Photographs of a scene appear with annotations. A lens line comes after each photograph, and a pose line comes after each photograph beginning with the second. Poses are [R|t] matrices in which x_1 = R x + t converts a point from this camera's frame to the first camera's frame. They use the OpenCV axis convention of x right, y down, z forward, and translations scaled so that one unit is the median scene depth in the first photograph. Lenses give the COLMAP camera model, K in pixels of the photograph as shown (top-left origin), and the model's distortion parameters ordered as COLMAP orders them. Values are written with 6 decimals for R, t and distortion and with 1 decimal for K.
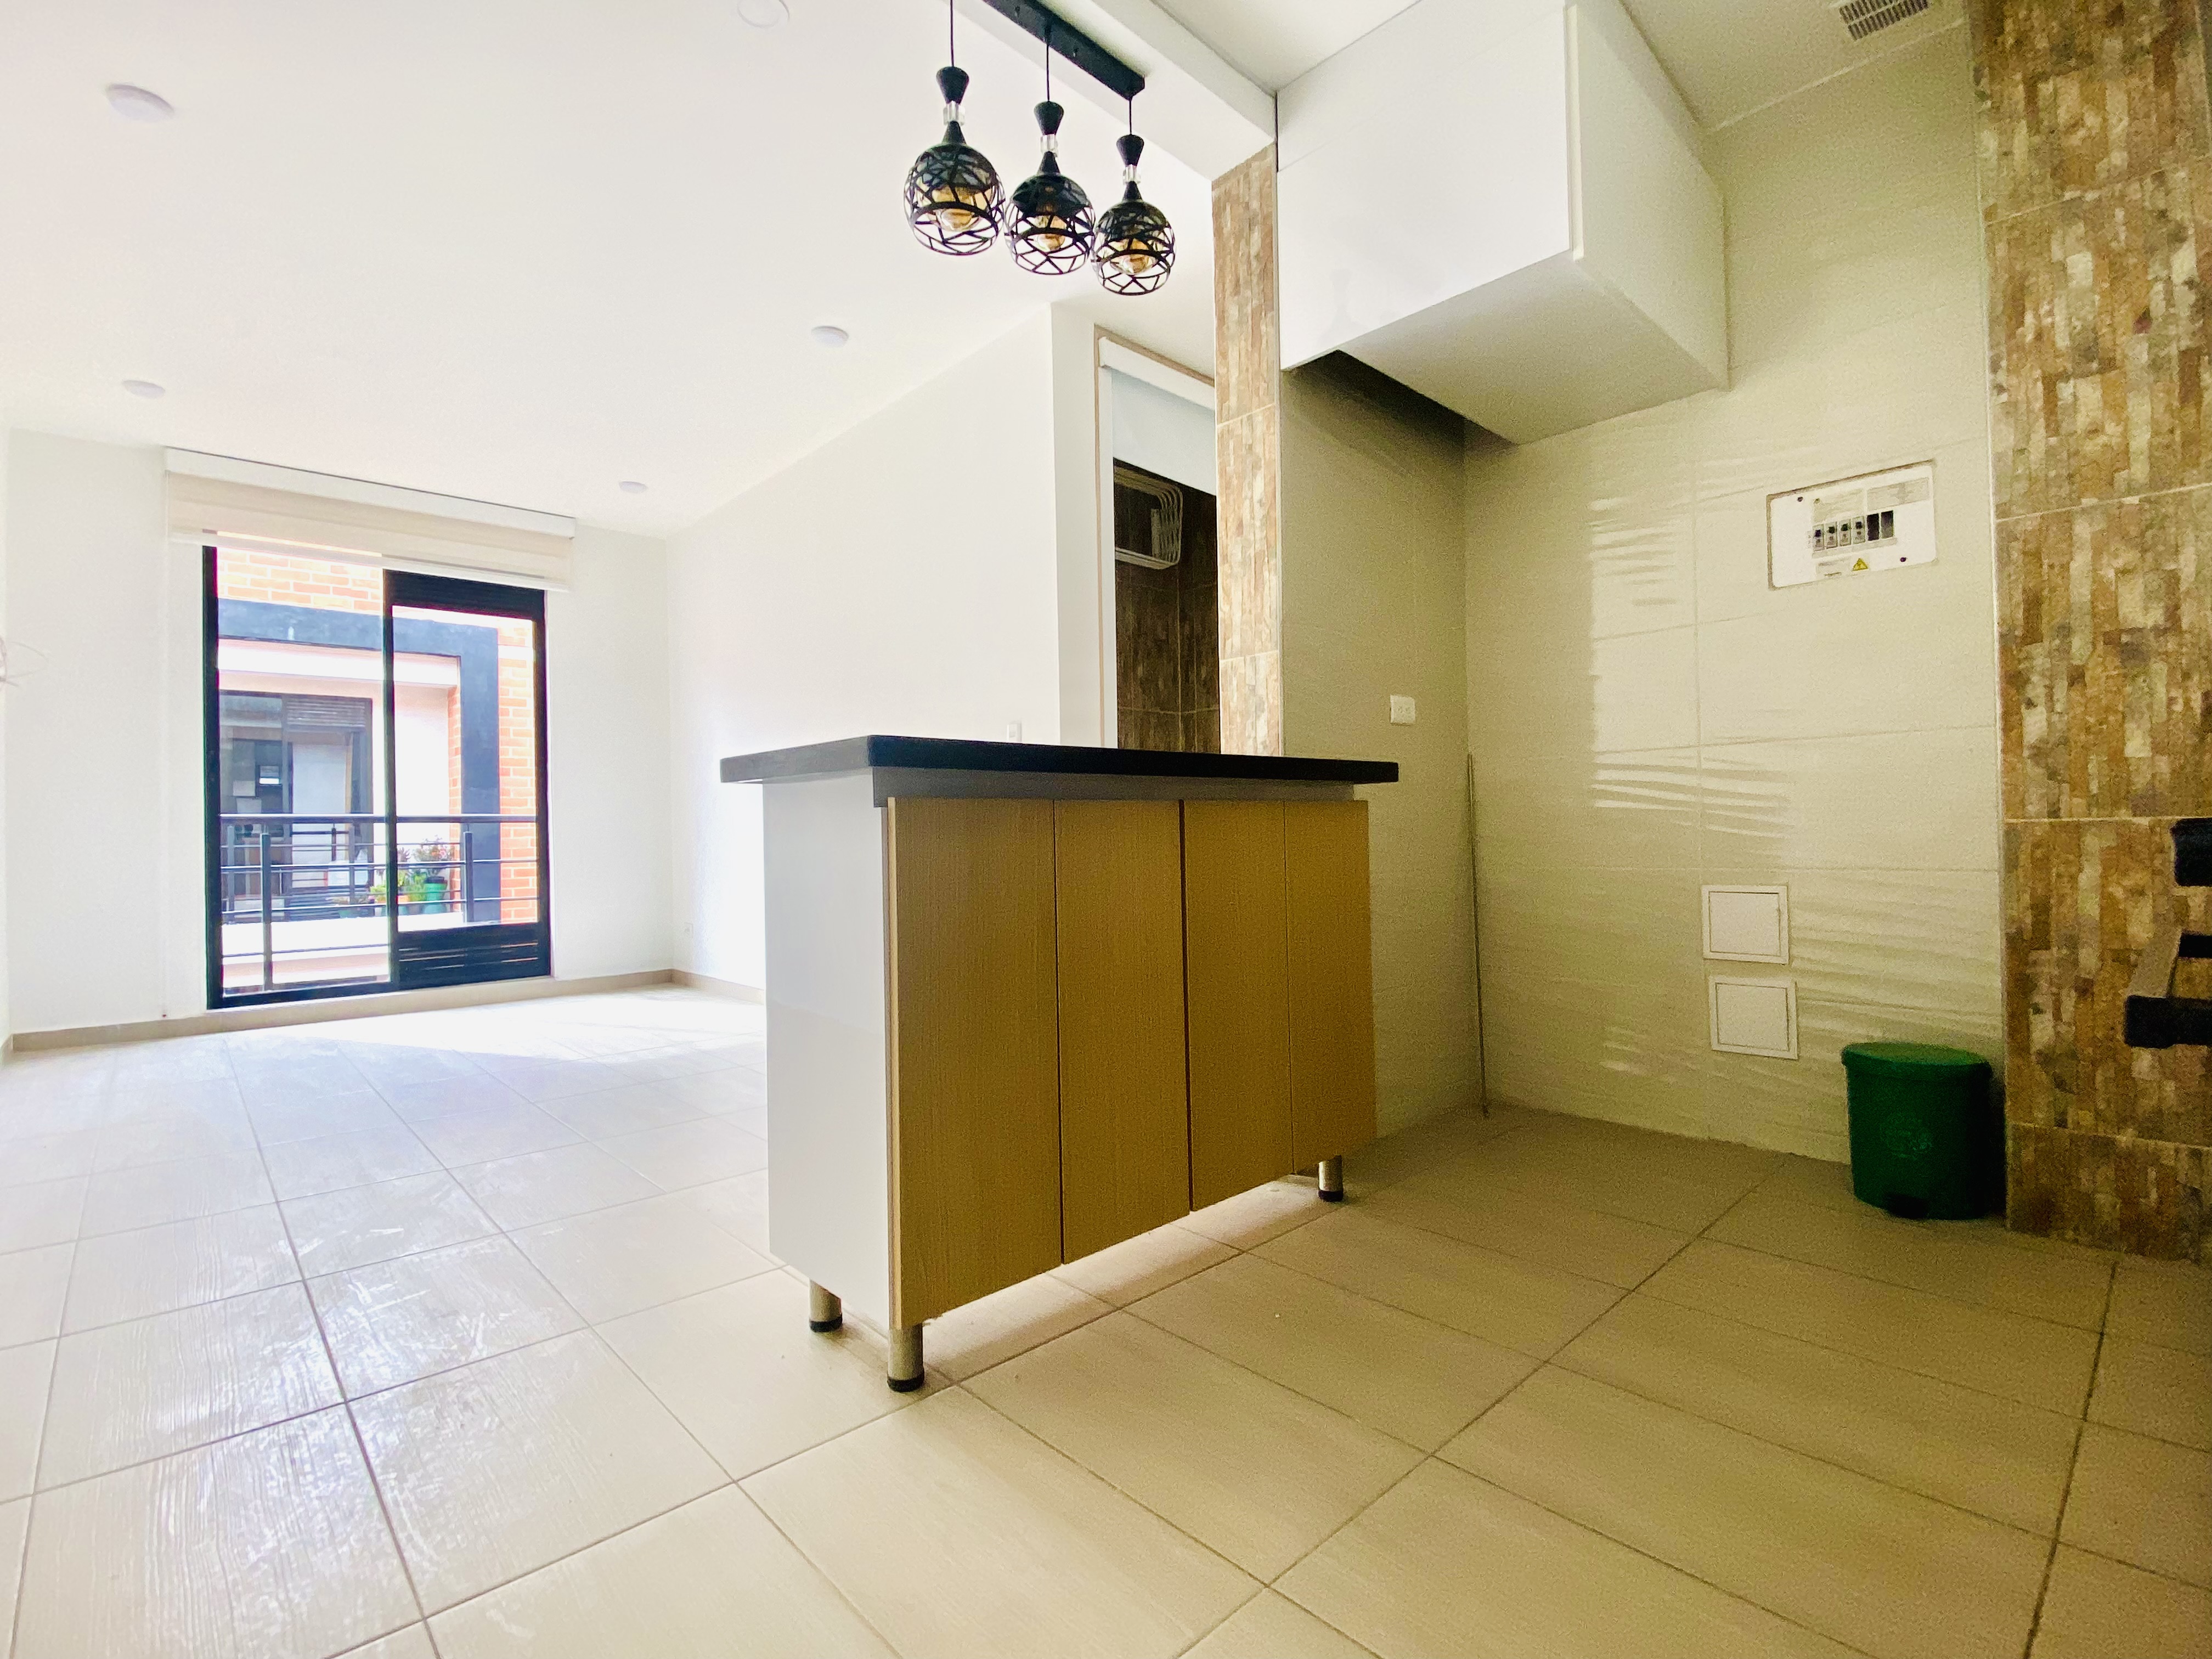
lens RADIAL K [[1042.6, 0, 1078.8], [0, 1042.6, 828.8], [0, 0, 1]] dist [0.036208, -0.027226]
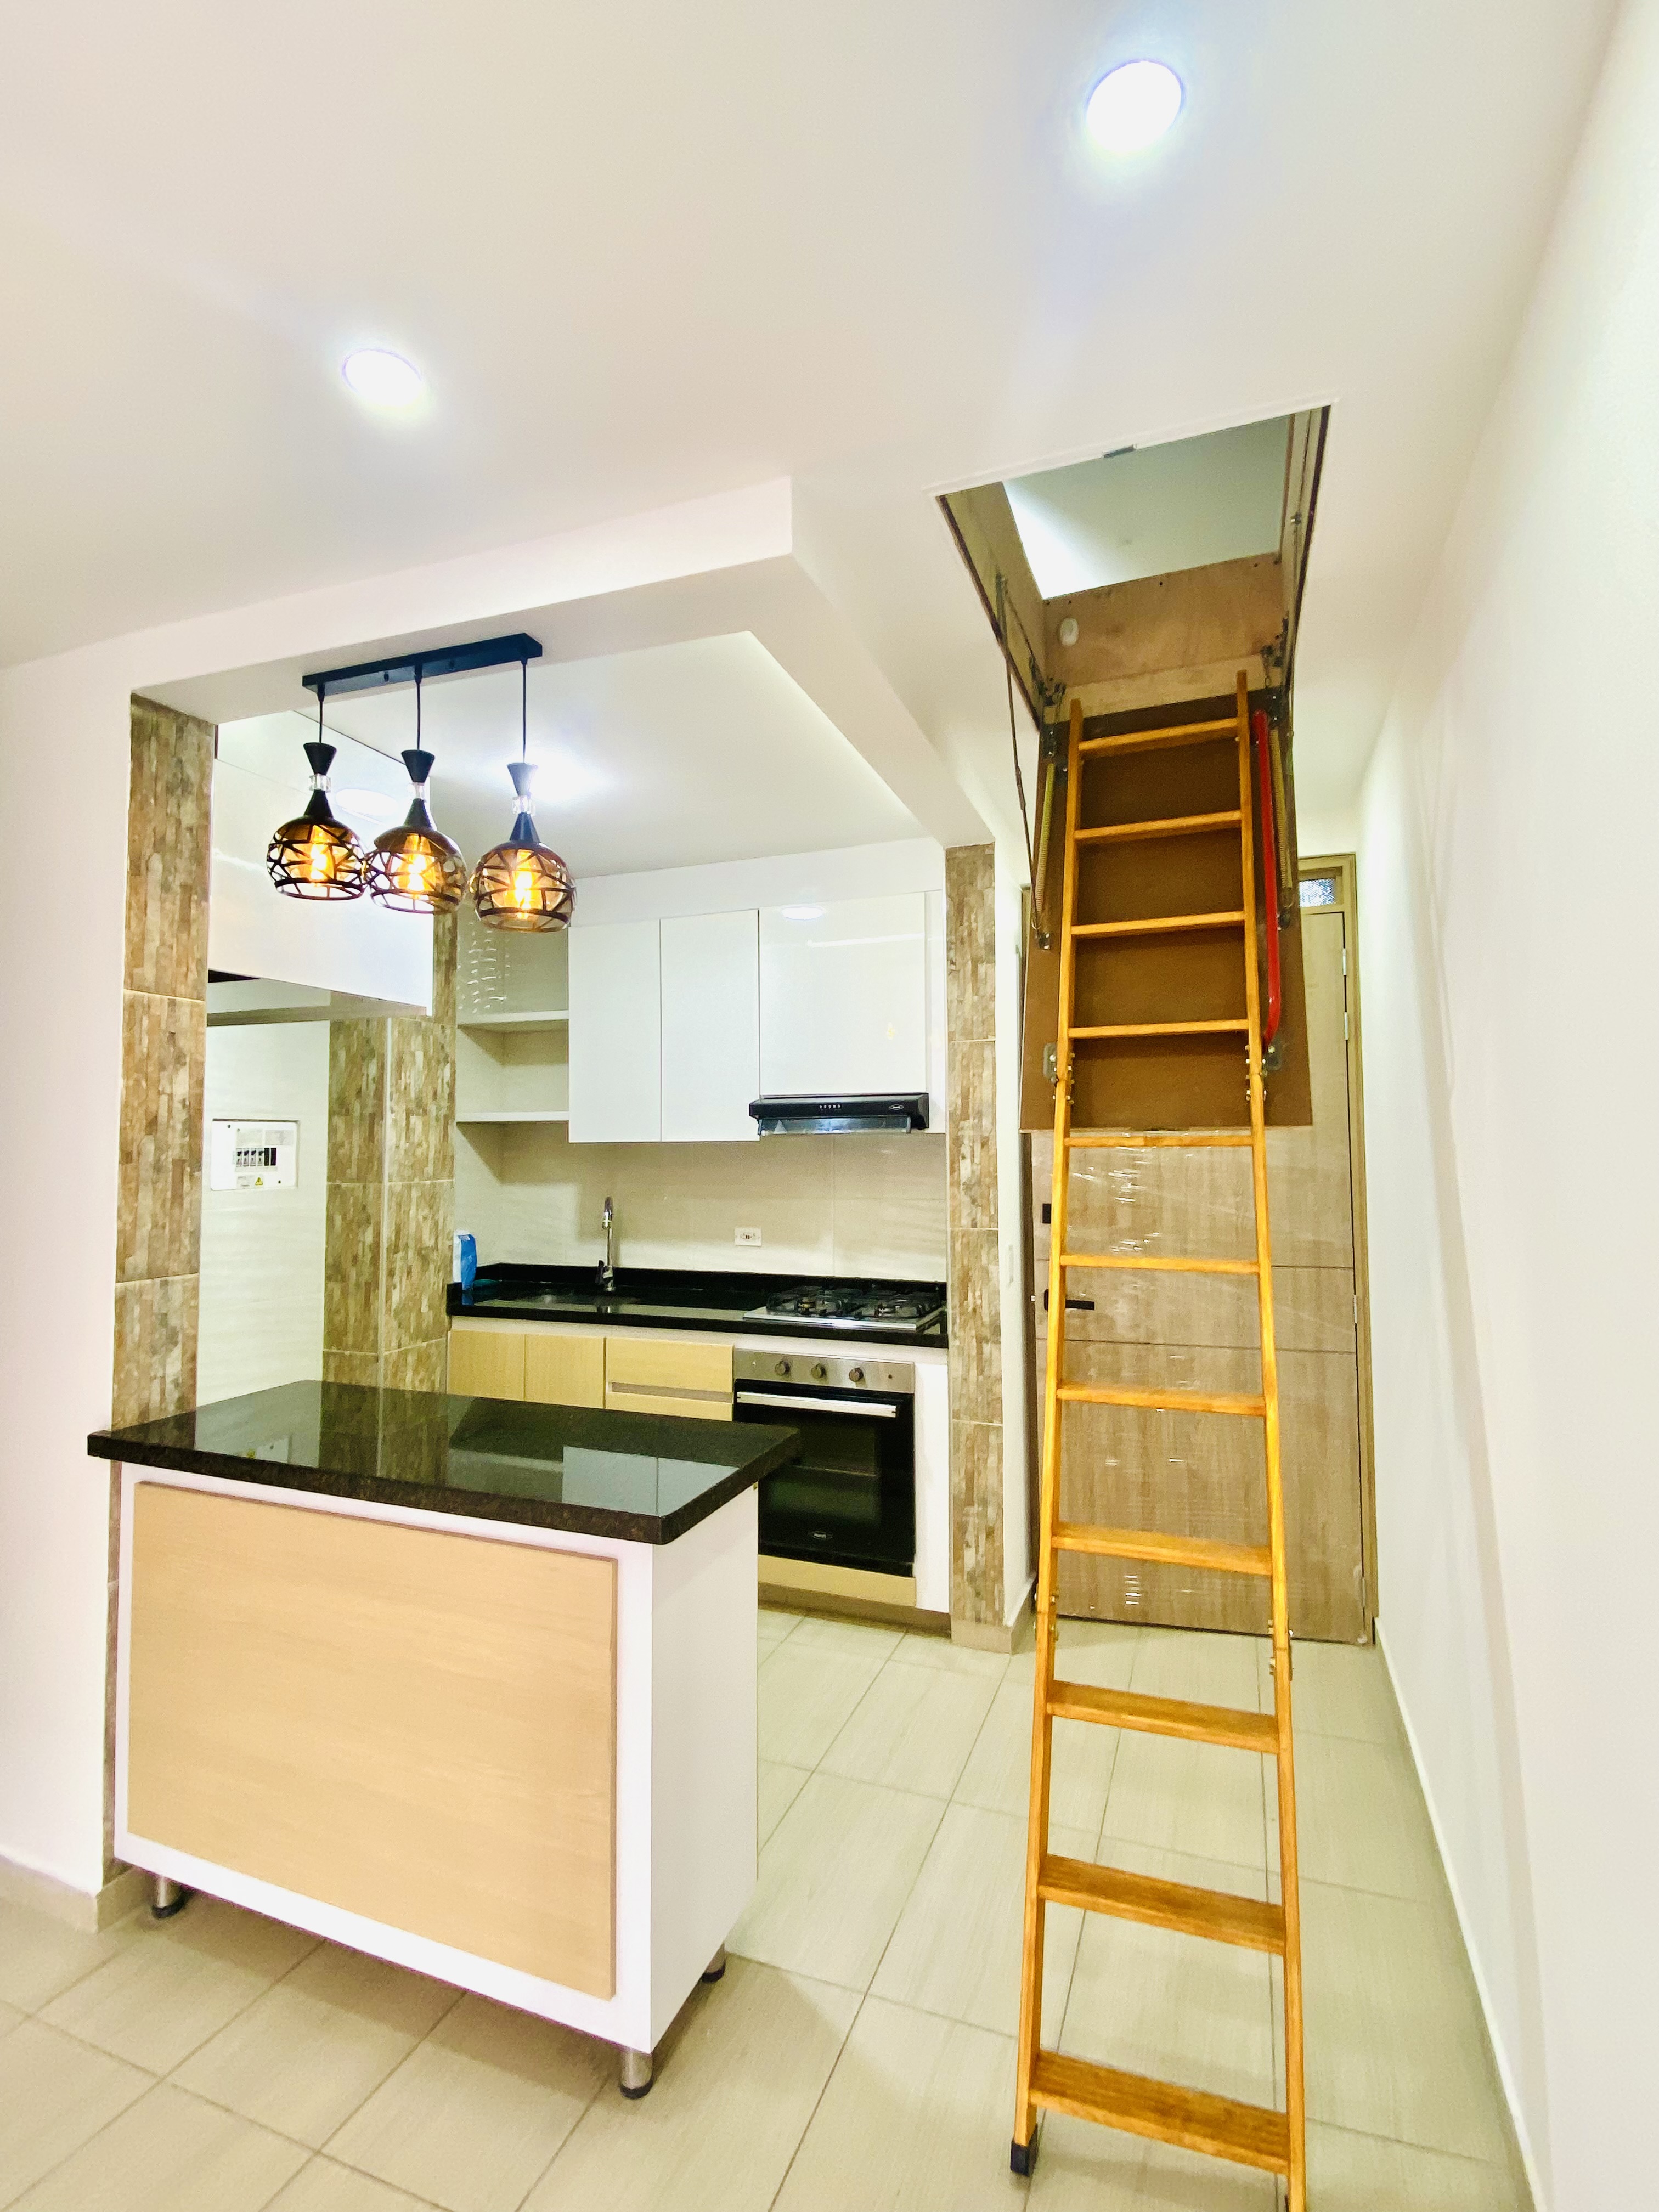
lens RADIAL K [[1045.7, 0, 830.7], [0, 1045.7, 1093.8], [0, 0, 1]] dist [0.034723, -0.000098]
pose [[-0.441725, 0.065427, 0.894761, -1.109716], [0.004898, 0.997498, -0.070521, -0.326063], [-0.897137, -0.026768, -0.440941, 1.160490]]
